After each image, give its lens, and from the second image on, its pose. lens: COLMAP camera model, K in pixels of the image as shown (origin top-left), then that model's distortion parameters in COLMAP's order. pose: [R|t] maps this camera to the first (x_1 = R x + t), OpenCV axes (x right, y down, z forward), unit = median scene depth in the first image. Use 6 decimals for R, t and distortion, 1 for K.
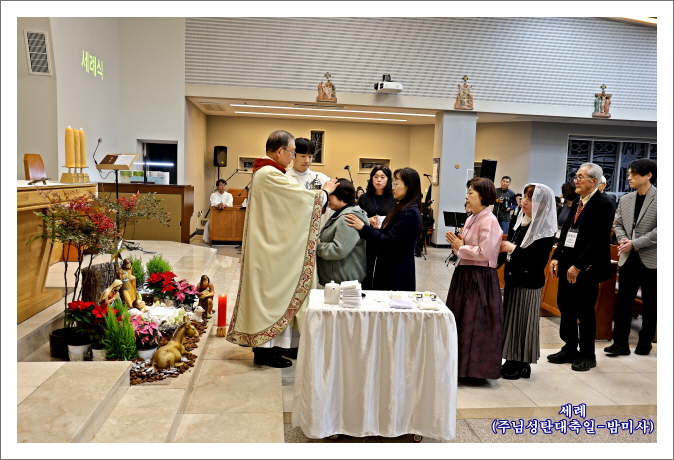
lens RADIAL K [[525.8, 0, 340.3], [0, 525.8, 226.6], [0, 0, 1]] dist [-0.053661, 0.114385]
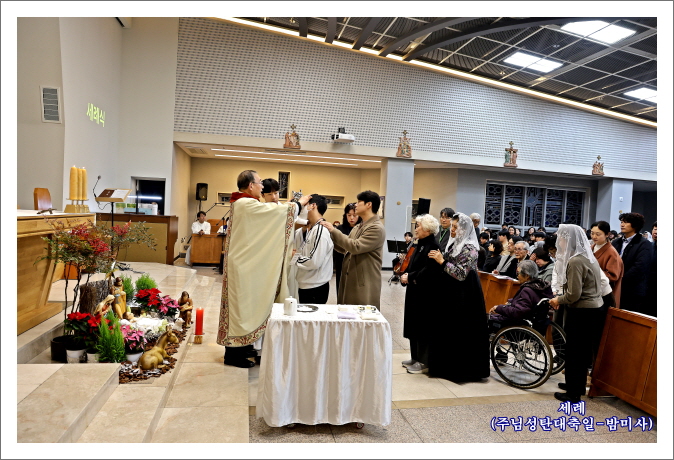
lens RADIAL K [[441.7, 0, 339.7], [0, 441.7, 229.2], [0, 0, 1]] dist [-0.097708, 0.075286]
pose [[0.996633, 0.011351, 0.081203, 0.009280], [-0.007089, 0.998591, -0.052585, 0.000883], [-0.081686, 0.051832, 0.995309, -0.020493]]
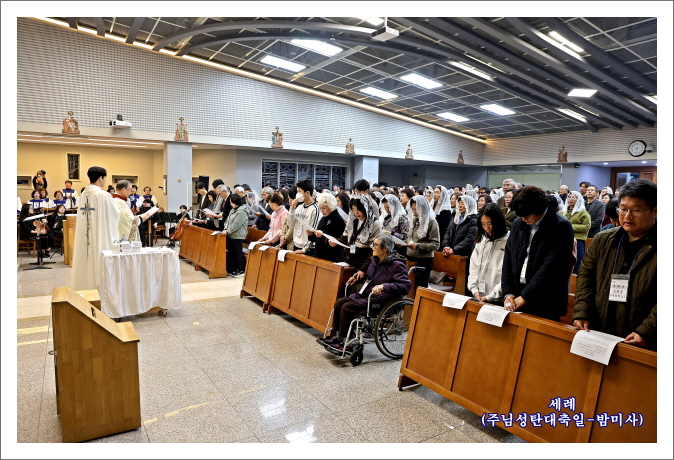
lens RADIAL K [[441.7, 0, 339.7], [0, 441.7, 229.2], [0, 0, 1]] dist [-0.097708, 0.075286]
pose [[0.902744, -0.053791, 0.426801, 0.278264], [0.053909, 0.998476, 0.011816, 0.065972], [-0.426786, 0.012342, 0.904268, -0.651428]]
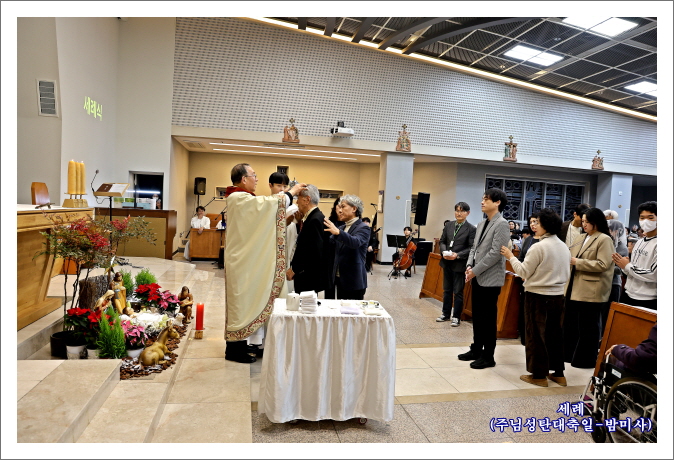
lens RADIAL K [[441.7, 0, 339.7], [0, 441.7, 229.2], [0, 0, 1]] dist [-0.097708, 0.075286]
pose [[0.996253, 0.009698, 0.085942, 0.002162], [-0.006283, 0.999183, -0.039926, 0.000643], [-0.086259, 0.039237, 0.995500, -0.012105]]
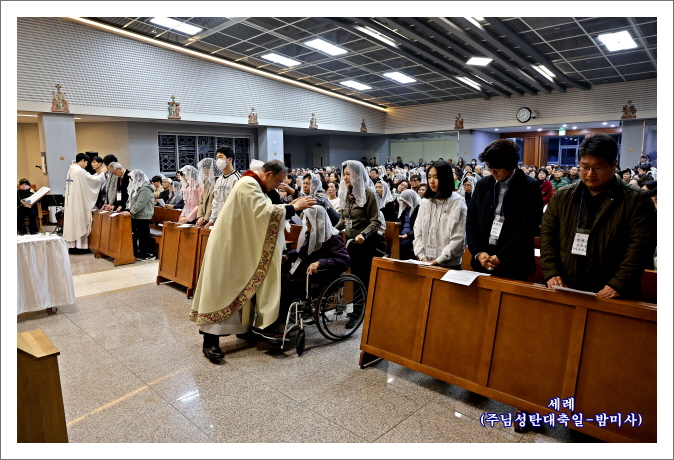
lens RADIAL K [[441.7, 0, 339.7], [0, 441.7, 229.2], [0, 0, 1]] dist [-0.097708, 0.075286]
pose [[0.779235, -0.135706, 0.611864, 0.243143], [0.100729, 0.990702, 0.091445, 0.064953], [-0.618584, -0.009625, 0.785659, -0.544399]]
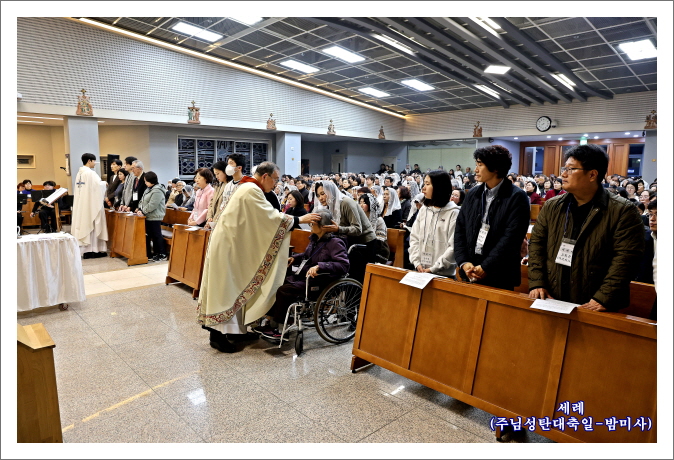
lens RADIAL K [[441.7, 0, 339.7], [0, 441.7, 229.2], [0, 0, 1]] dist [-0.097708, 0.075286]
pose [[0.808935, -0.109579, 0.577595, 0.269023], [0.081848, 0.993899, 0.073928, 0.068302], [-0.582173, -0.012528, 0.812969, -0.580490]]
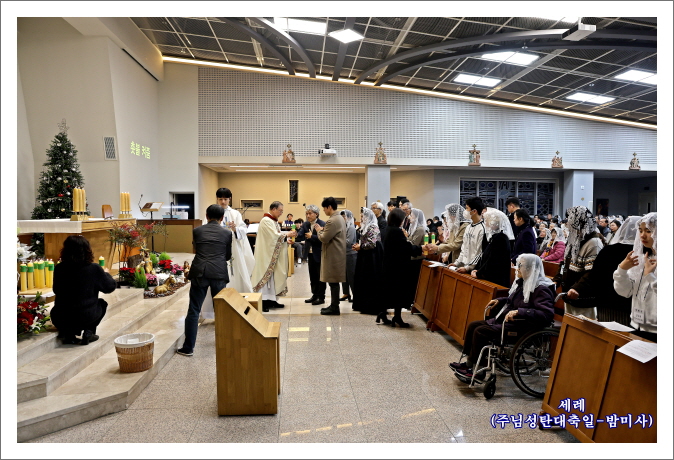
lens RADIAL K [[441.7, 0, 339.7], [0, 441.7, 229.2], [0, 0, 1]] dist [-0.097708, 0.075286]
pose [[0.998874, -0.032392, -0.034672, 0.409714], [0.030479, 0.998057, -0.054338, 0.080098], [0.036365, 0.053220, 0.997920, -0.697046]]
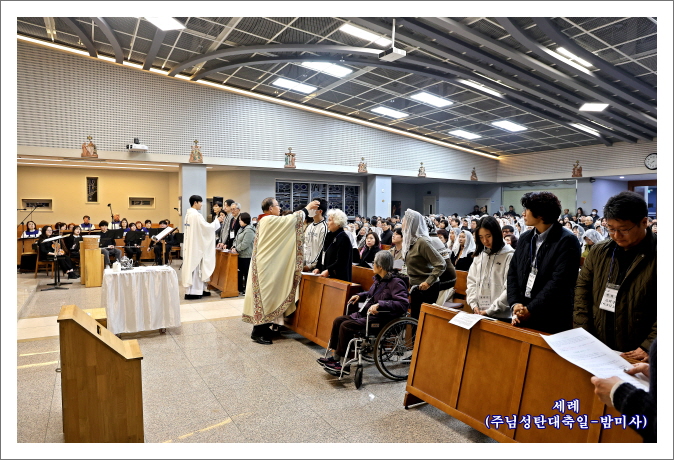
lens RADIAL K [[441.6, 0, 340.6], [0, 441.6, 228.6], [0, 0, 1]] dist [-0.097663, 0.075524]
pose [[0.916397, -0.047143, 0.397485, 0.297605], [0.066630, 0.997151, -0.035348, 0.071464], [-0.394687, 0.058877, 0.916927, -0.665315]]
